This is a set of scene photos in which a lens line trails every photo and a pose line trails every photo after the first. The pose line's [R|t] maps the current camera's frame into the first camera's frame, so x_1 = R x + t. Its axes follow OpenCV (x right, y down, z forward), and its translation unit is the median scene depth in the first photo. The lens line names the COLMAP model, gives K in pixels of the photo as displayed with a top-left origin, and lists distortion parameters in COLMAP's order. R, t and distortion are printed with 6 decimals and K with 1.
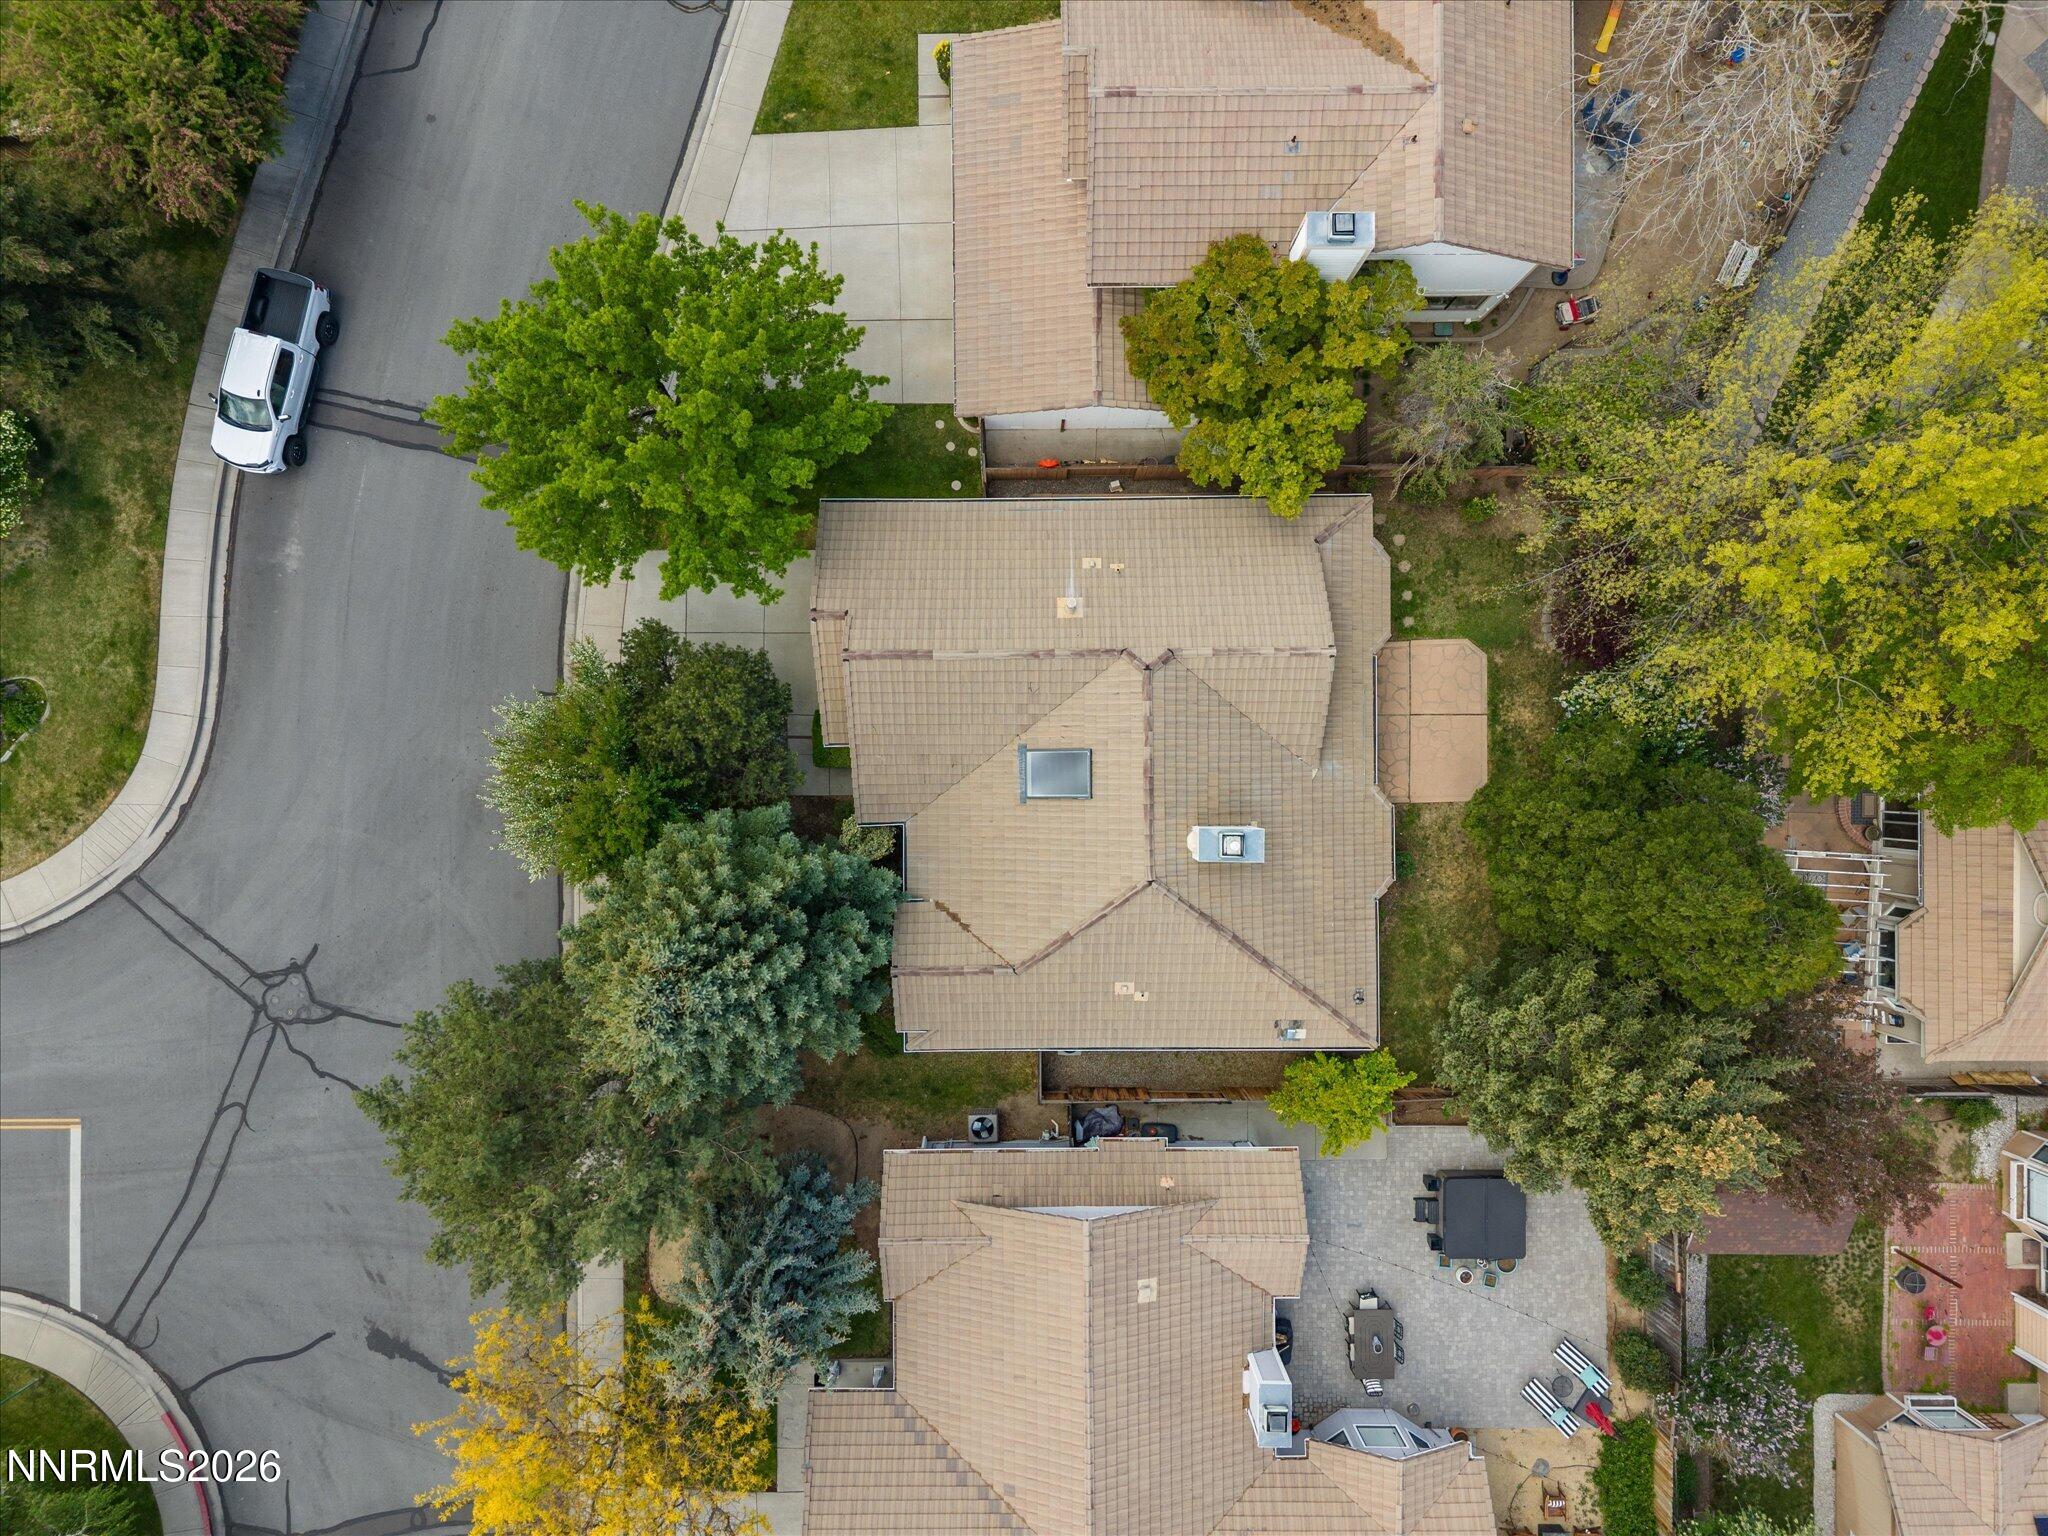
lens RADIAL K [[1376.6, 0, 1029.4], [0, 1376.6, 765.5], [0, 0, 1]] dist [0.033299, -0.028554]
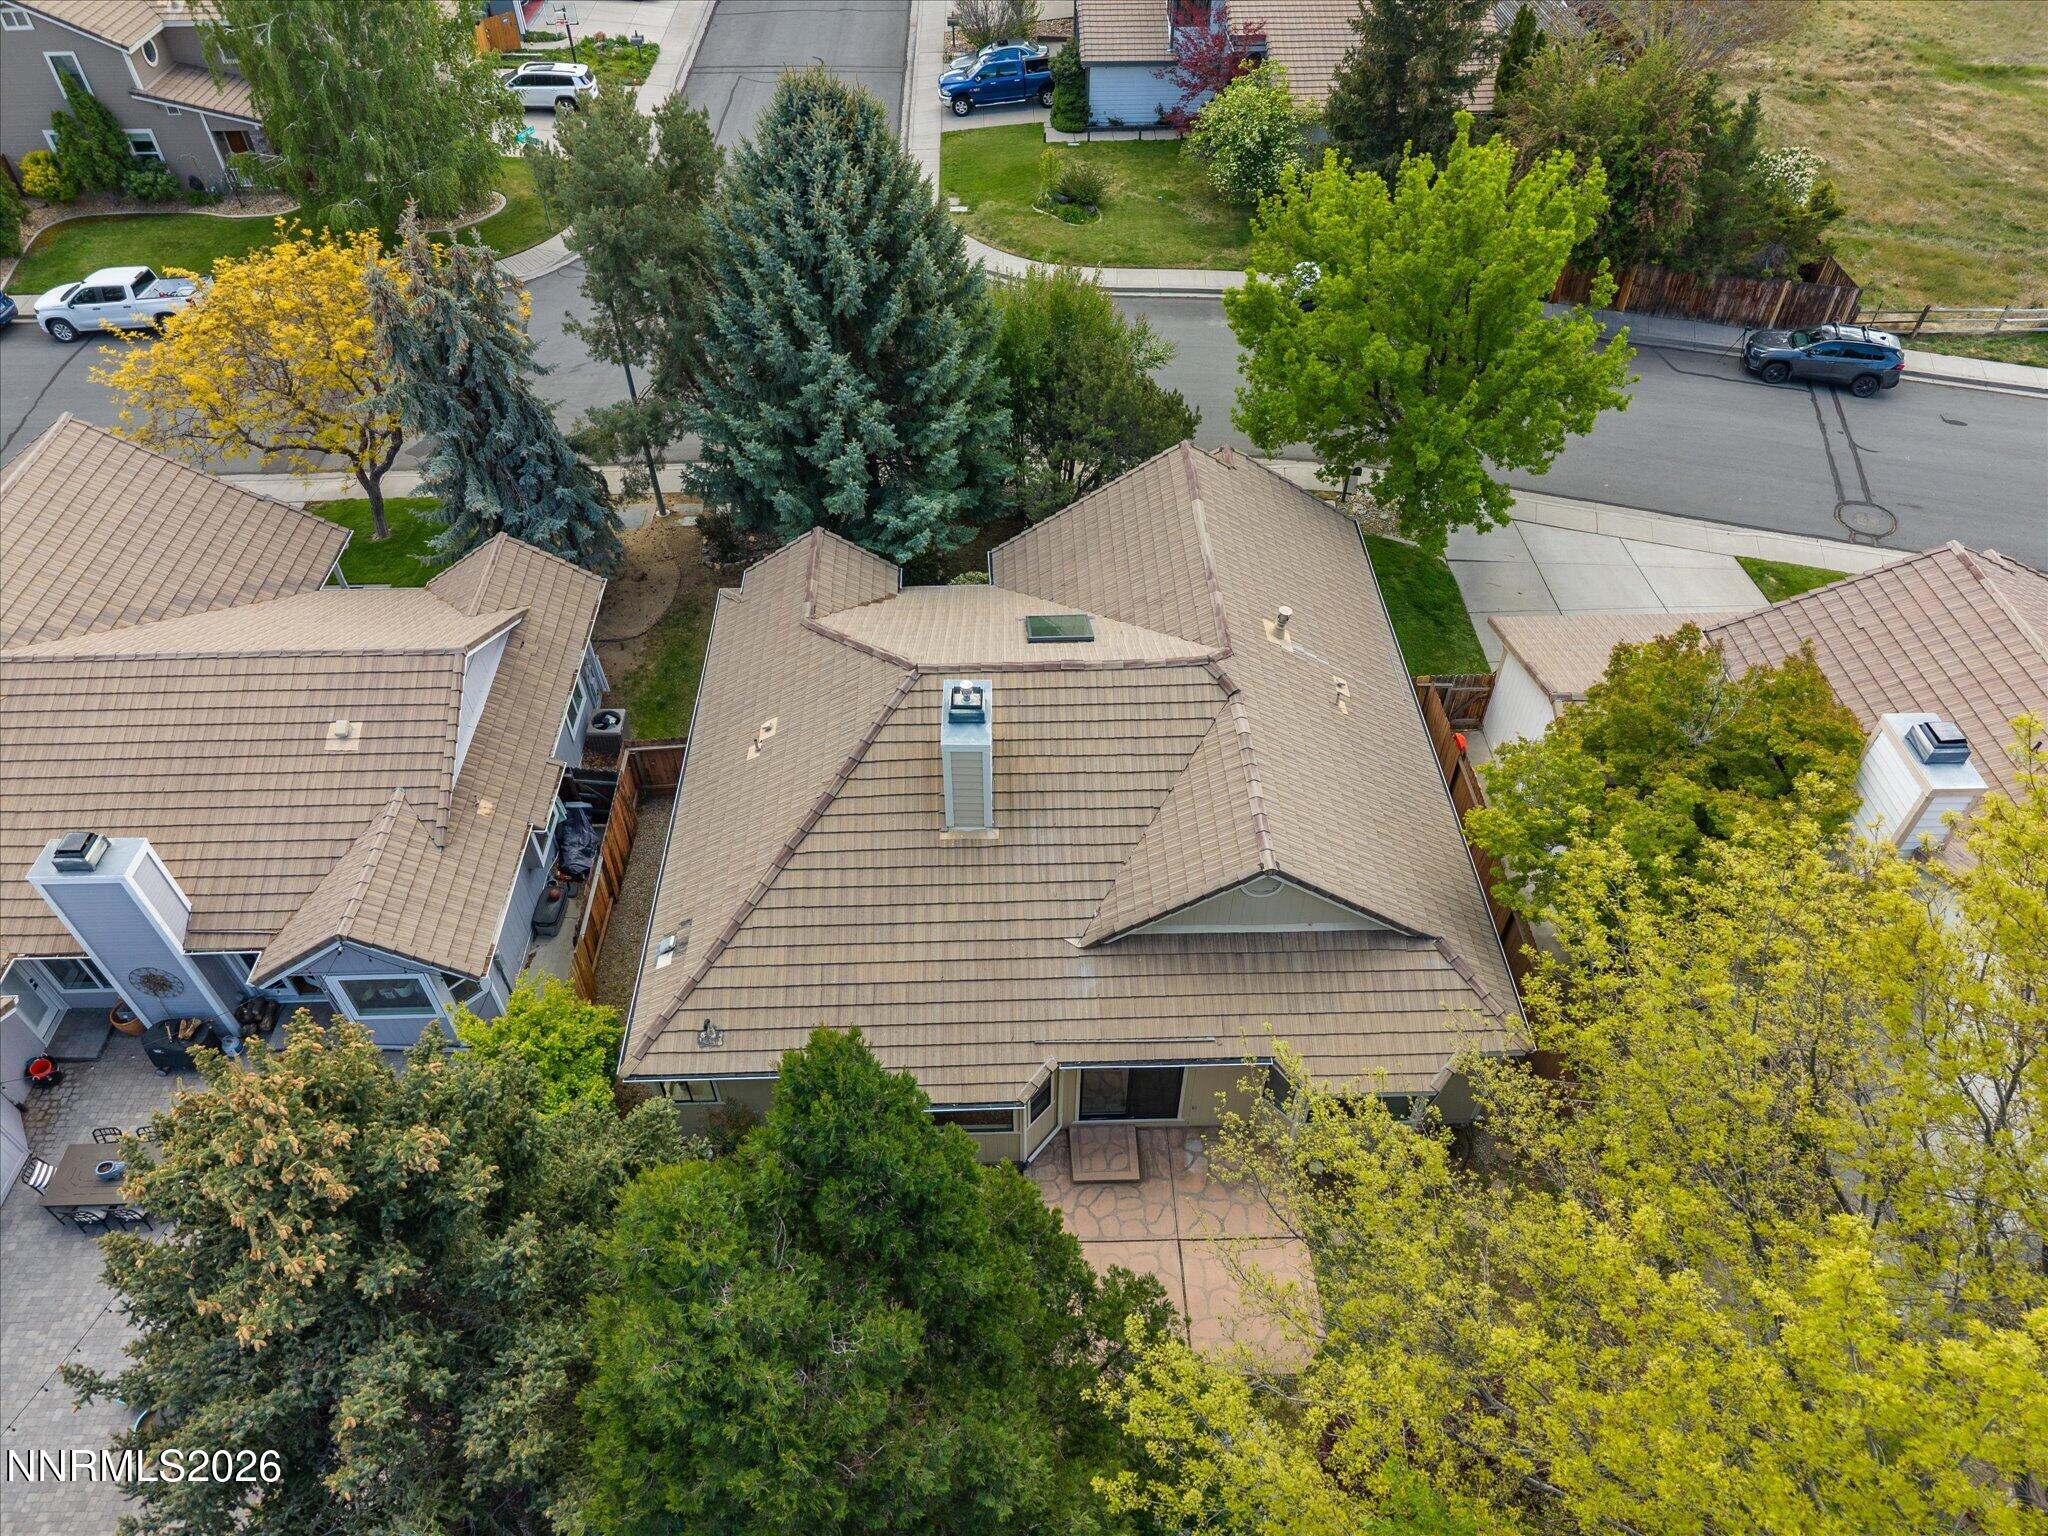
lens RADIAL K [[1376.6, 0, 1029.4], [0, 1376.6, 765.5], [0, 0, 1]] dist [0.033299, -0.028554]
pose [[0.022293, 0.709284, -0.704571, 0.581551], [-0.999743, 0.012940, -0.018605, 0.036359], [-0.004079, 0.704804, 0.709390, 0.477573]]
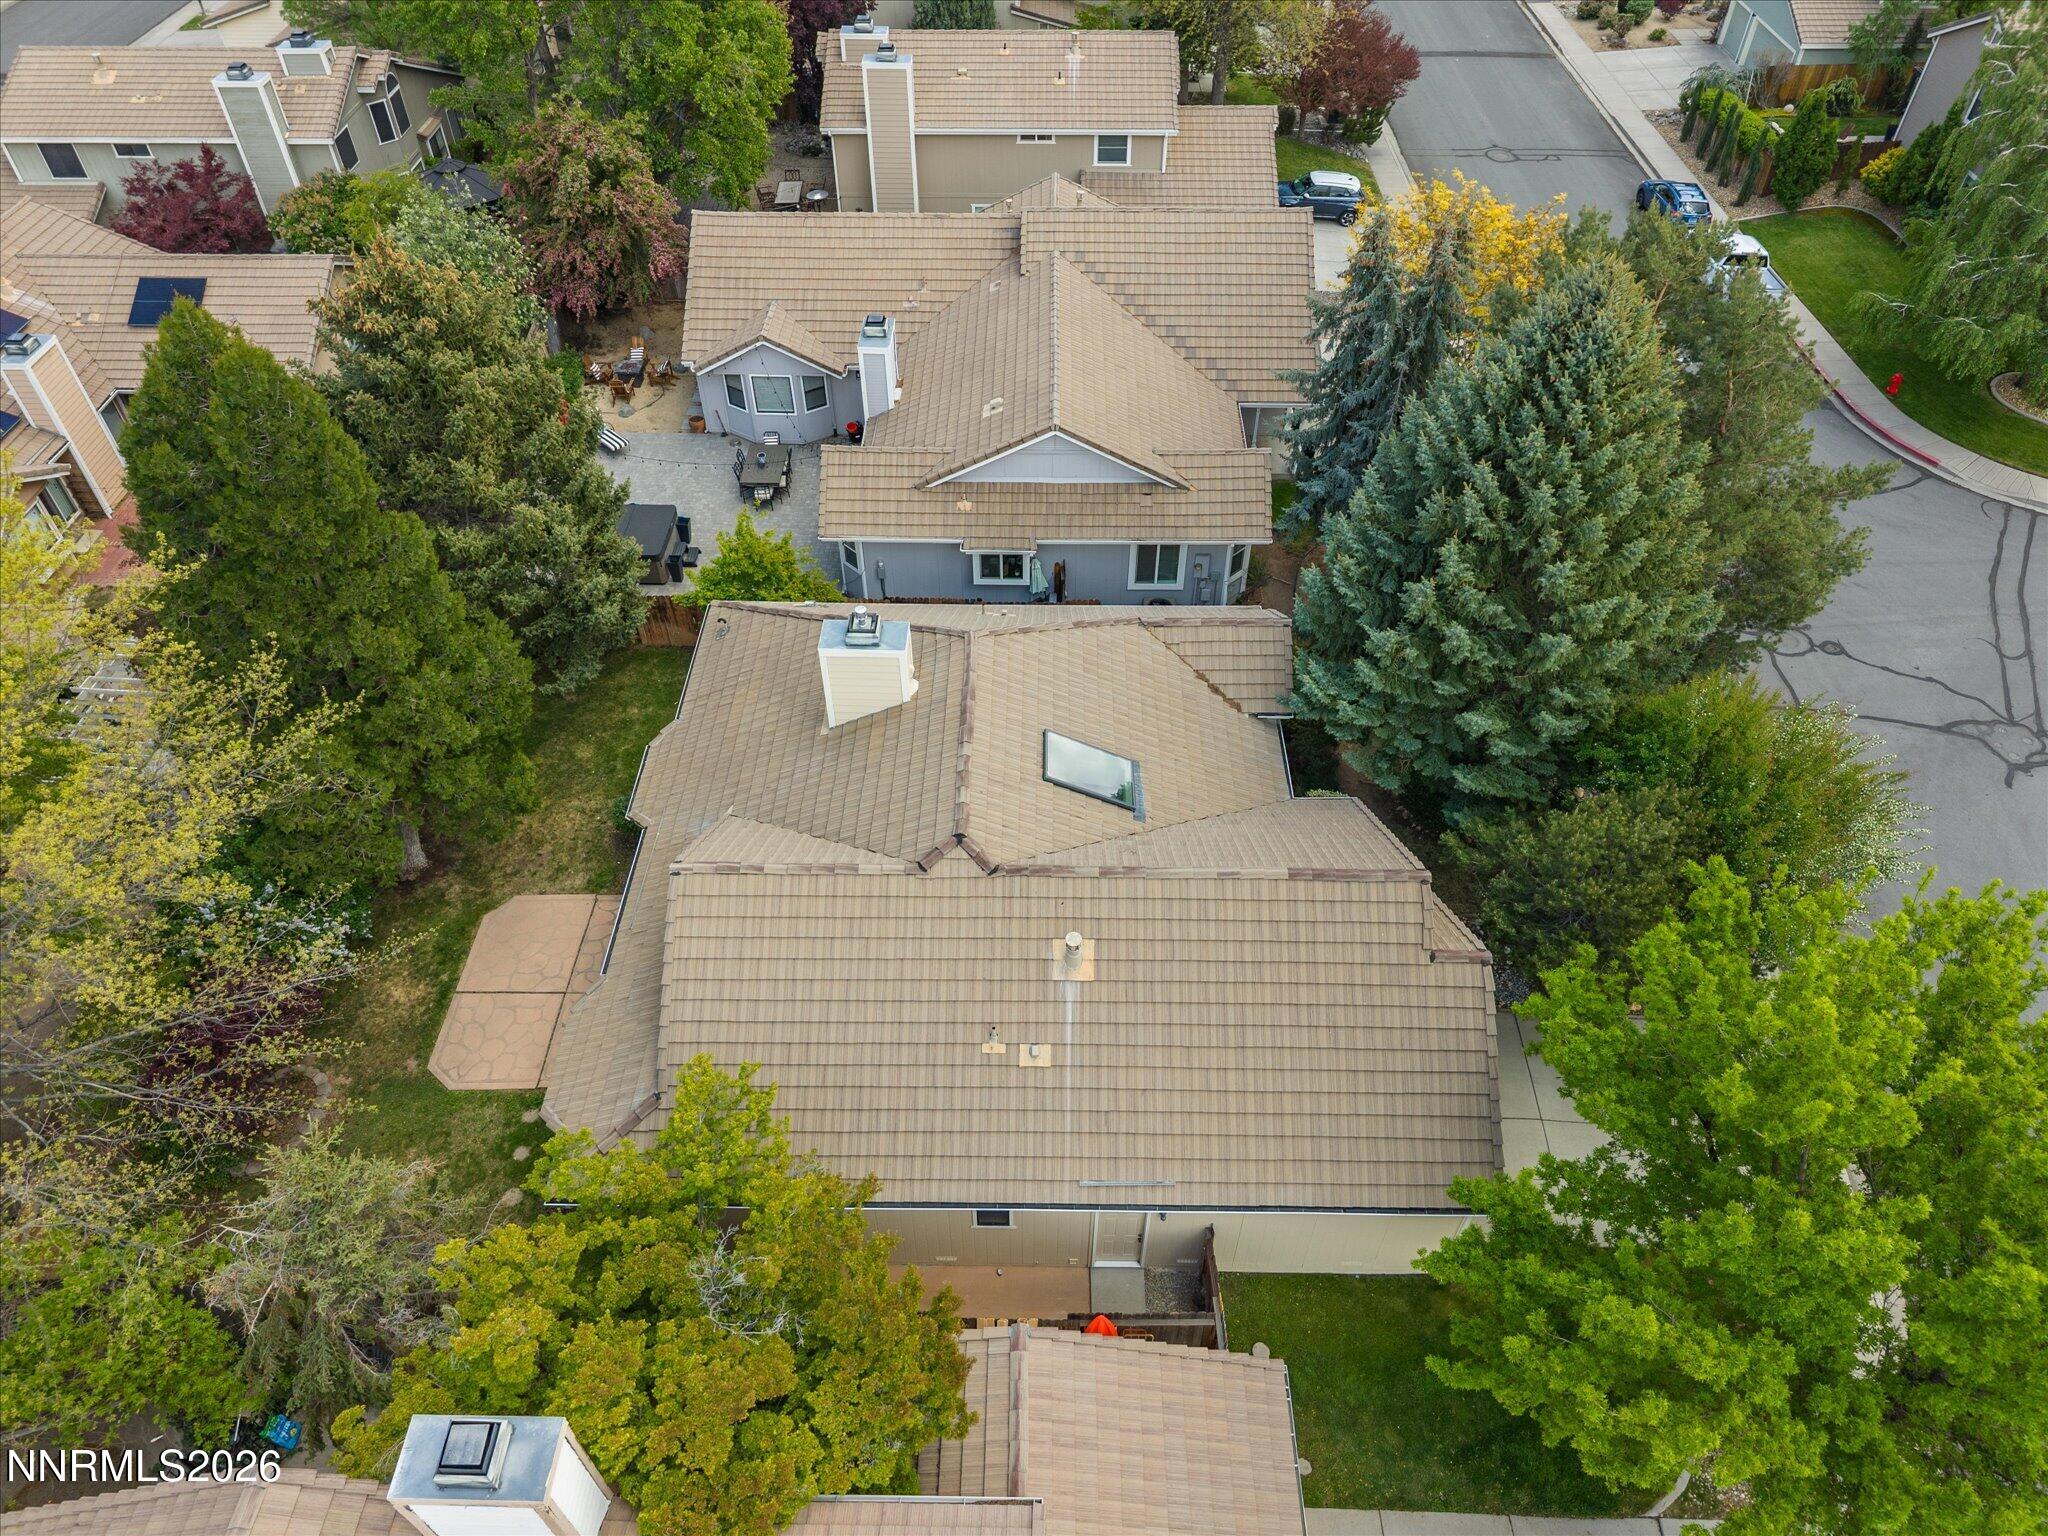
lens RADIAL K [[1376.6, 0, 1029.4], [0, 1376.6, 765.5], [0, 0, 1]] dist [0.033299, -0.028554]
pose [[-0.999787, -0.015446, 0.013670, 0.039992], [0.020586, -0.705552, 0.708359, -0.472845], [-0.001296, 0.708489, 0.705720, 0.464073]]
